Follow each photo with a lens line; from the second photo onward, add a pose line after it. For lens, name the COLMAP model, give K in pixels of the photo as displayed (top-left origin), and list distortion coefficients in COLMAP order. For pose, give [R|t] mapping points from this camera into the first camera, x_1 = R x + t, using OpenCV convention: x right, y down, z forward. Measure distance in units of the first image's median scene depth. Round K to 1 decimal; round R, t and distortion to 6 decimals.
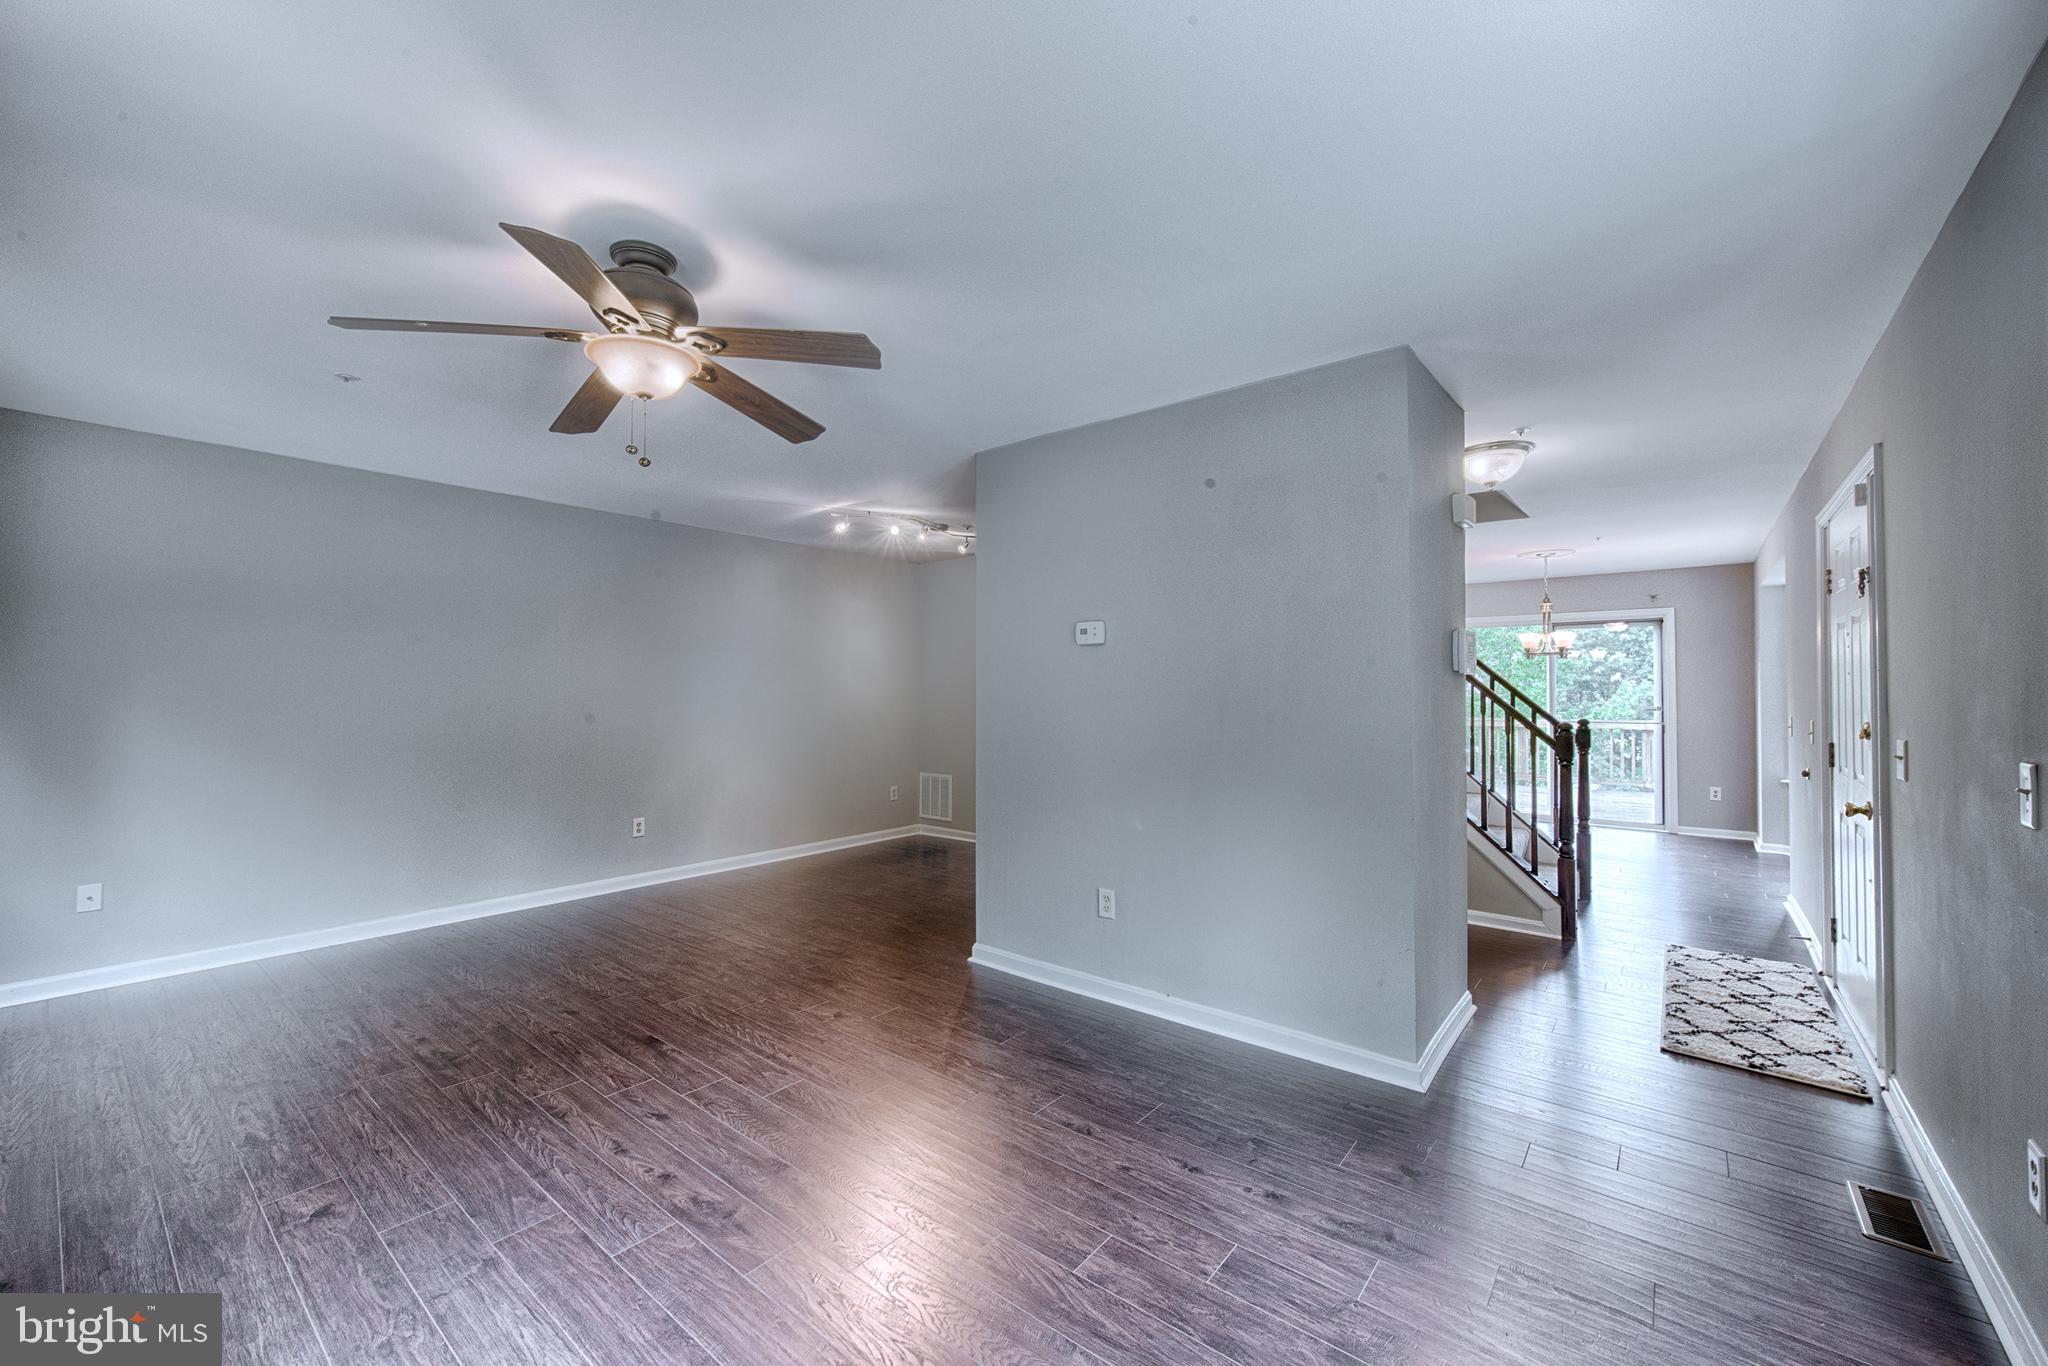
lens RADIAL K [[807.8, 0, 1024.0], [0, 807.8, 683.0], [0, 0, 1]] dist [0.000834, 0.000013]
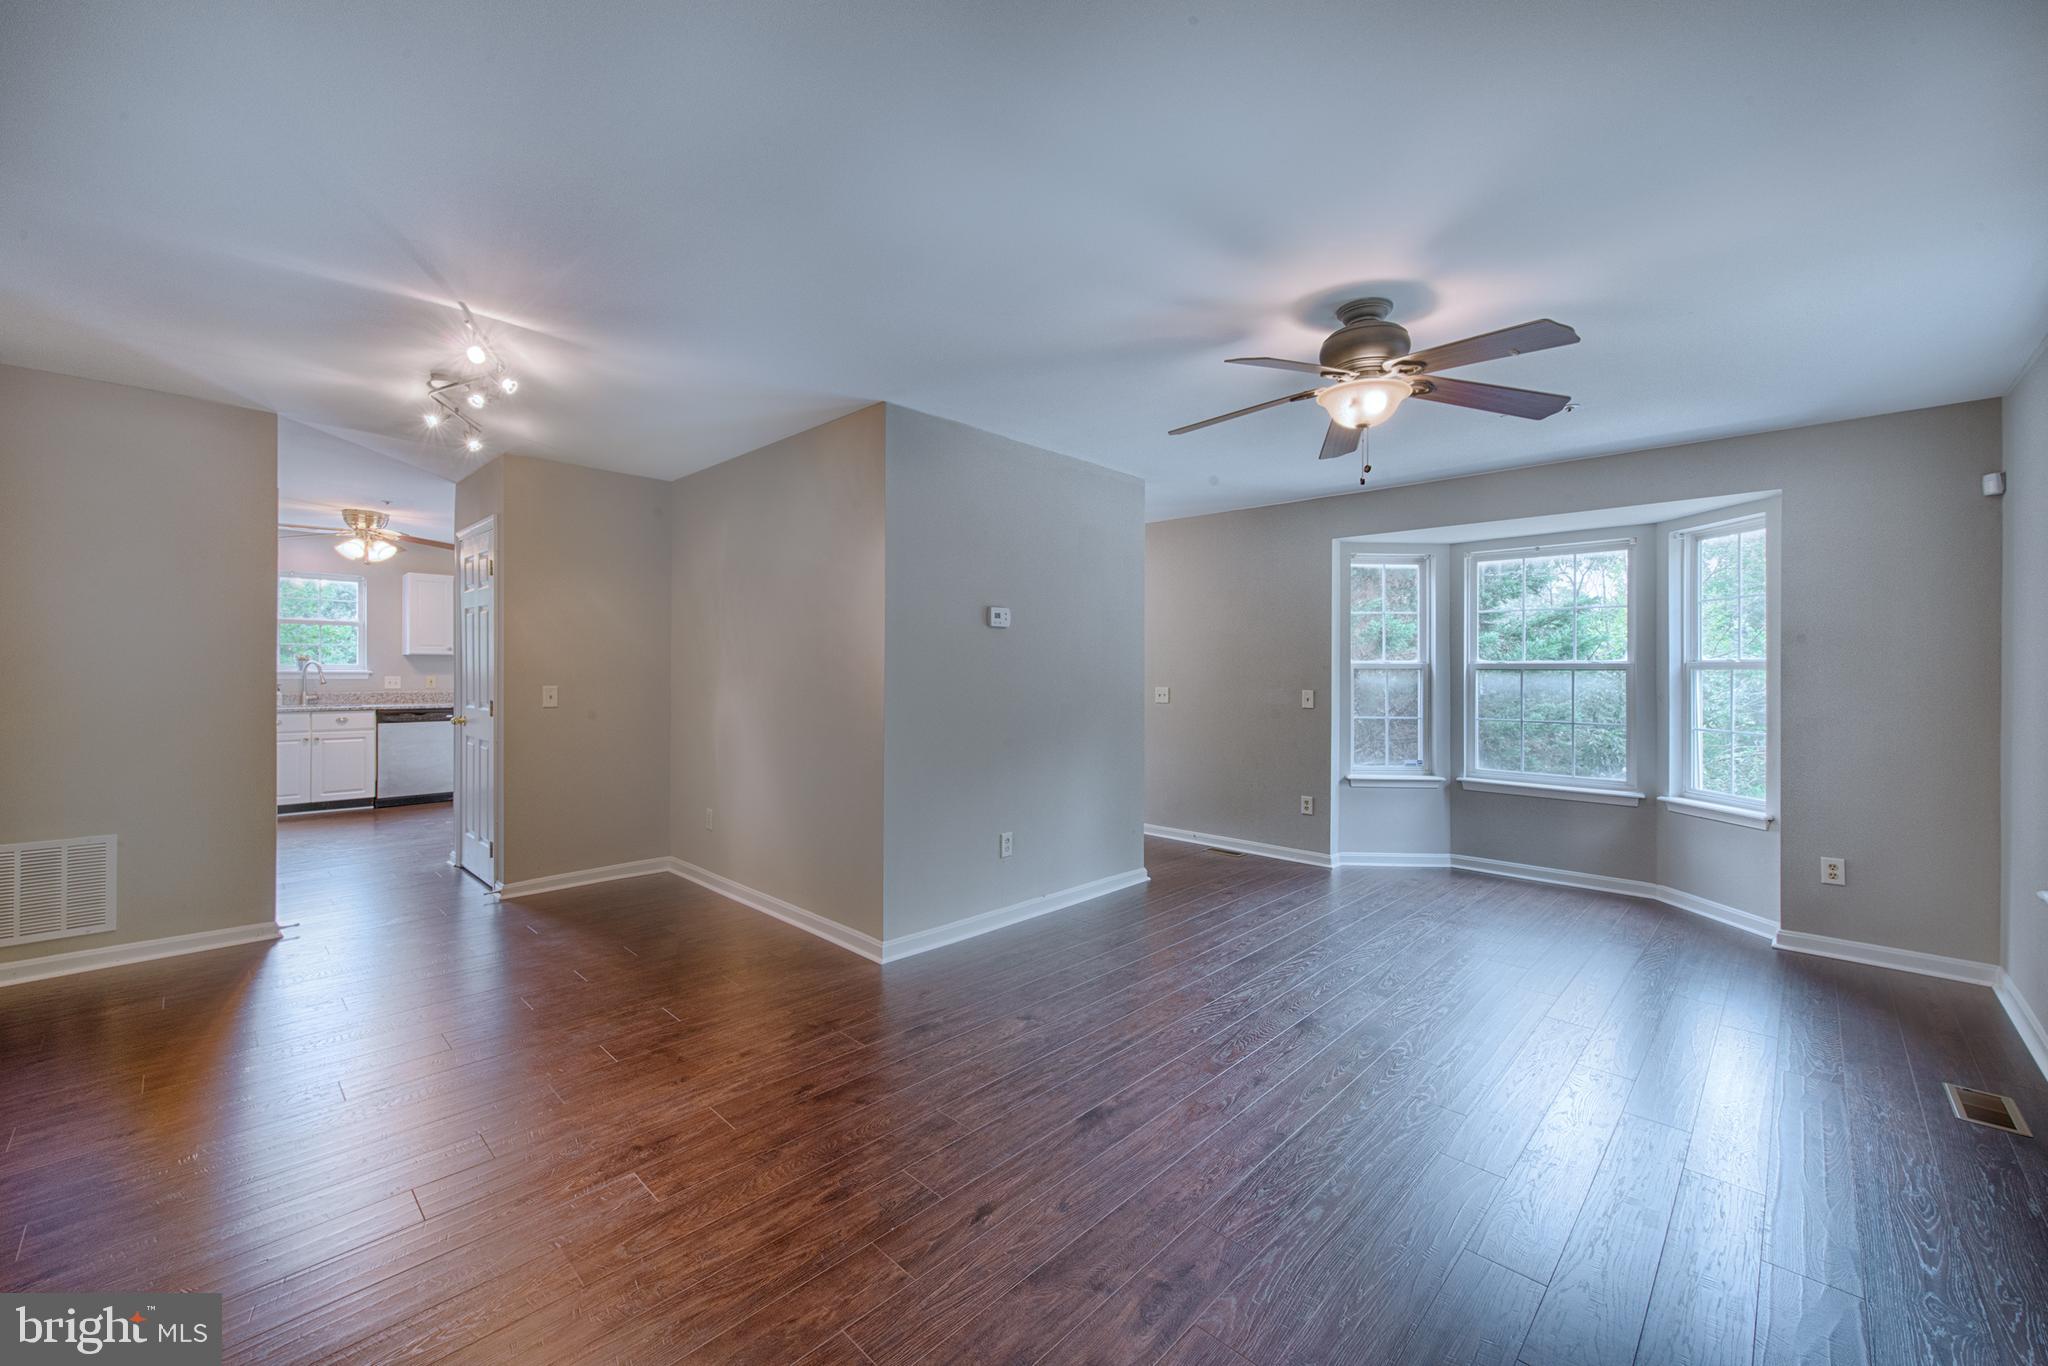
lens RADIAL K [[806.4, 0, 1017.0], [0, 806.4, 669.4], [0, 0, 1]] dist [0.001627, 0.000101]
pose [[0.093355, -0.004931, 0.995621, -1.090276], [-0.017396, 0.999827, 0.006583, 0.005103], [-0.995481, -0.017934, 0.093253, 0.882457]]
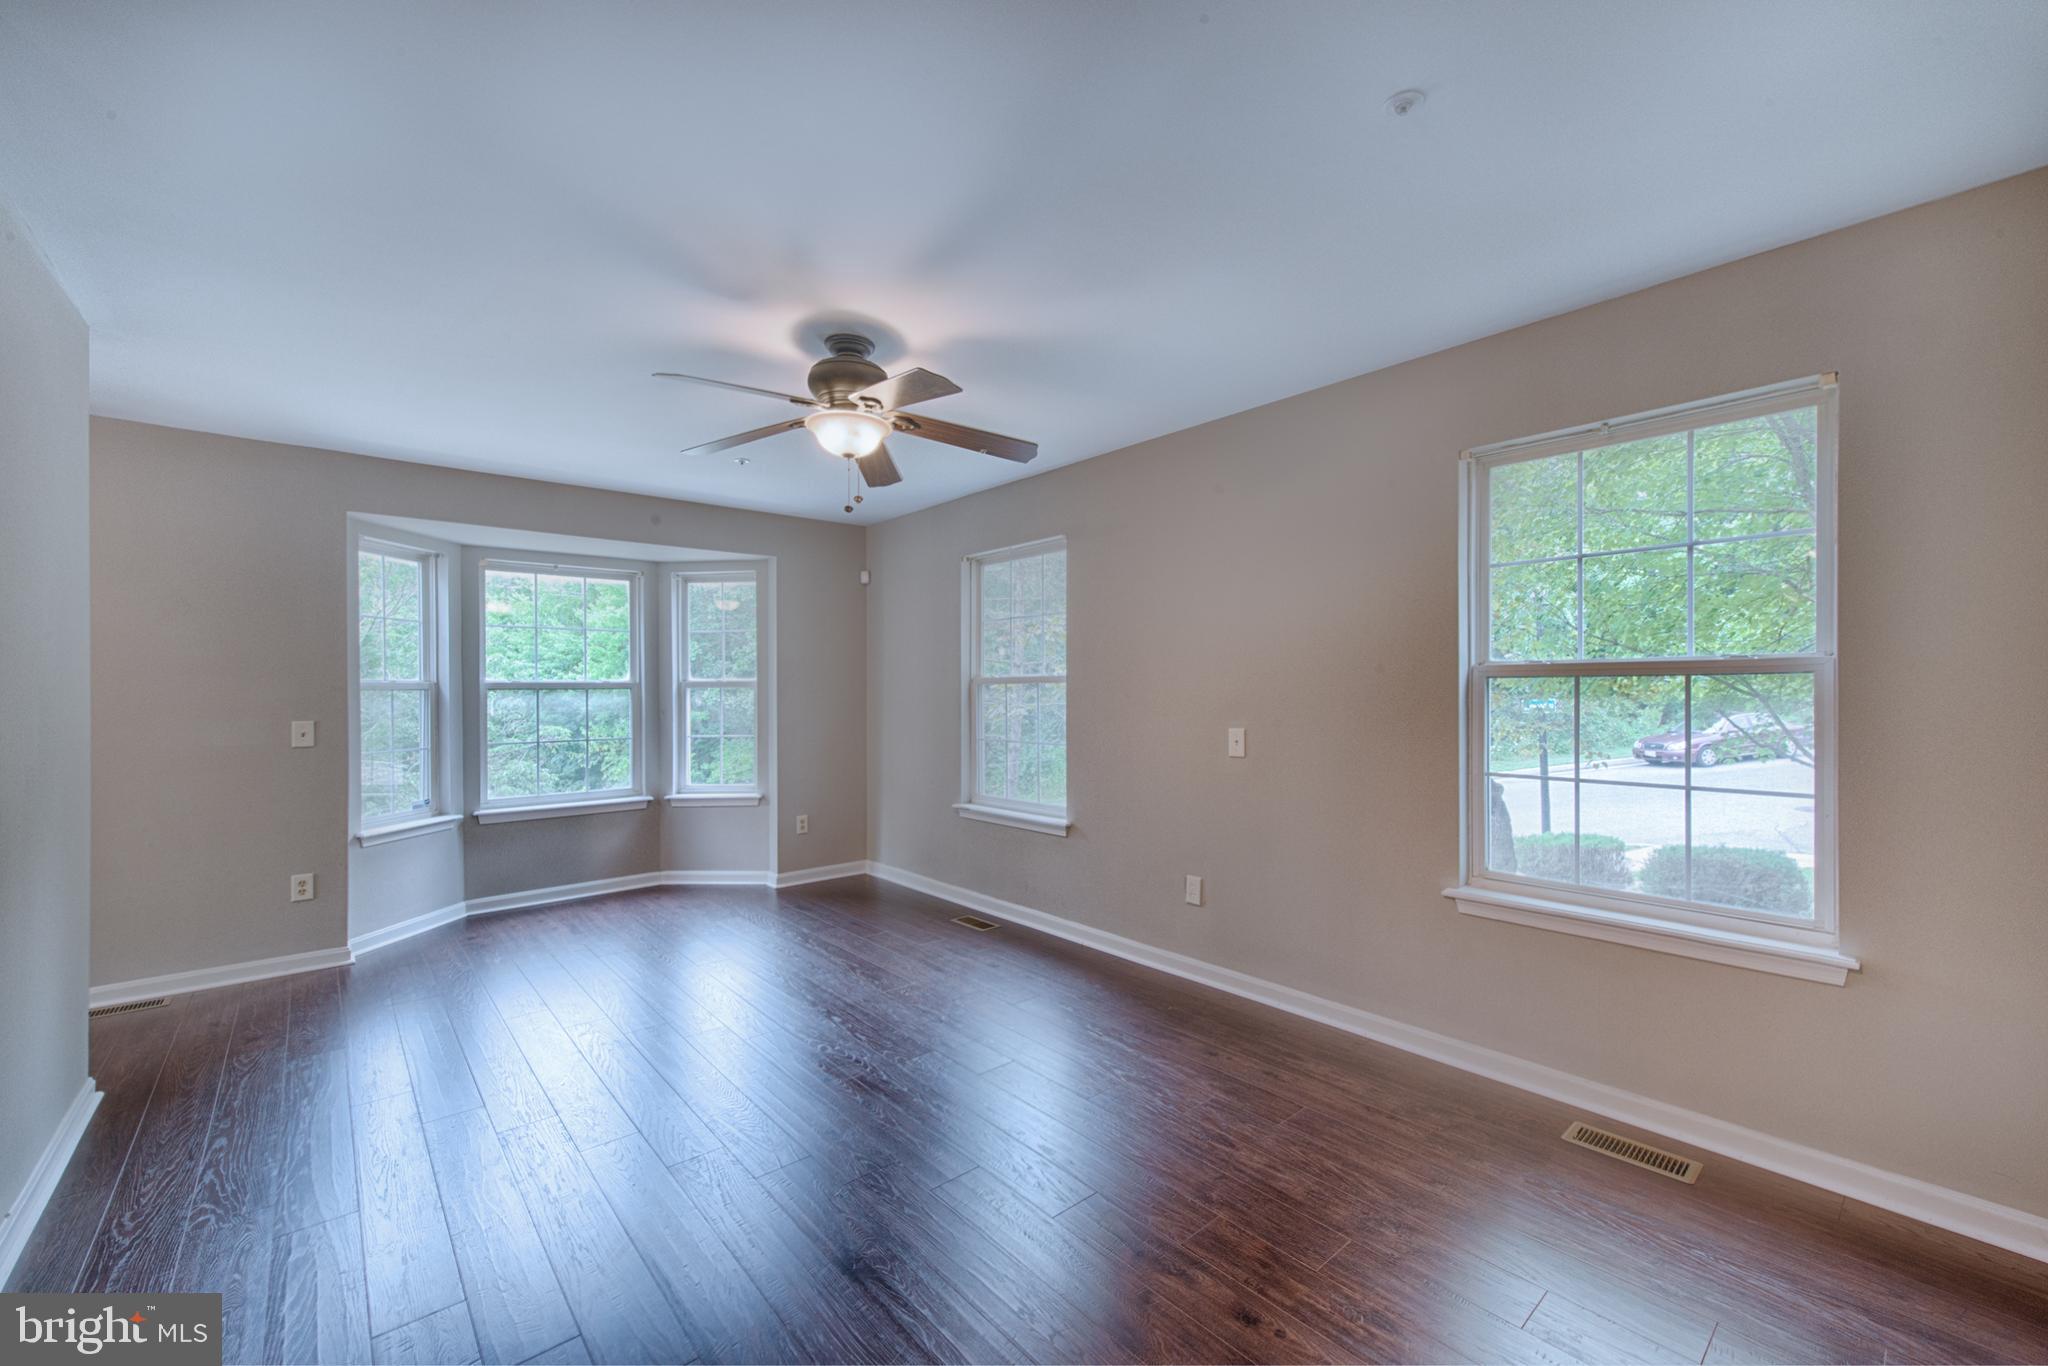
lens RADIAL K [[807.8, 0, 1024.0], [0, 807.8, 683.0], [0, 0, 1]] dist [0.000834, 0.000013]
pose [[-0.986112, 0.001459, 0.166074, -0.600062], [-0.001338, 0.999859, -0.016728, 0.012103], [-0.166075, -0.016718, -0.985971, 1.390140]]
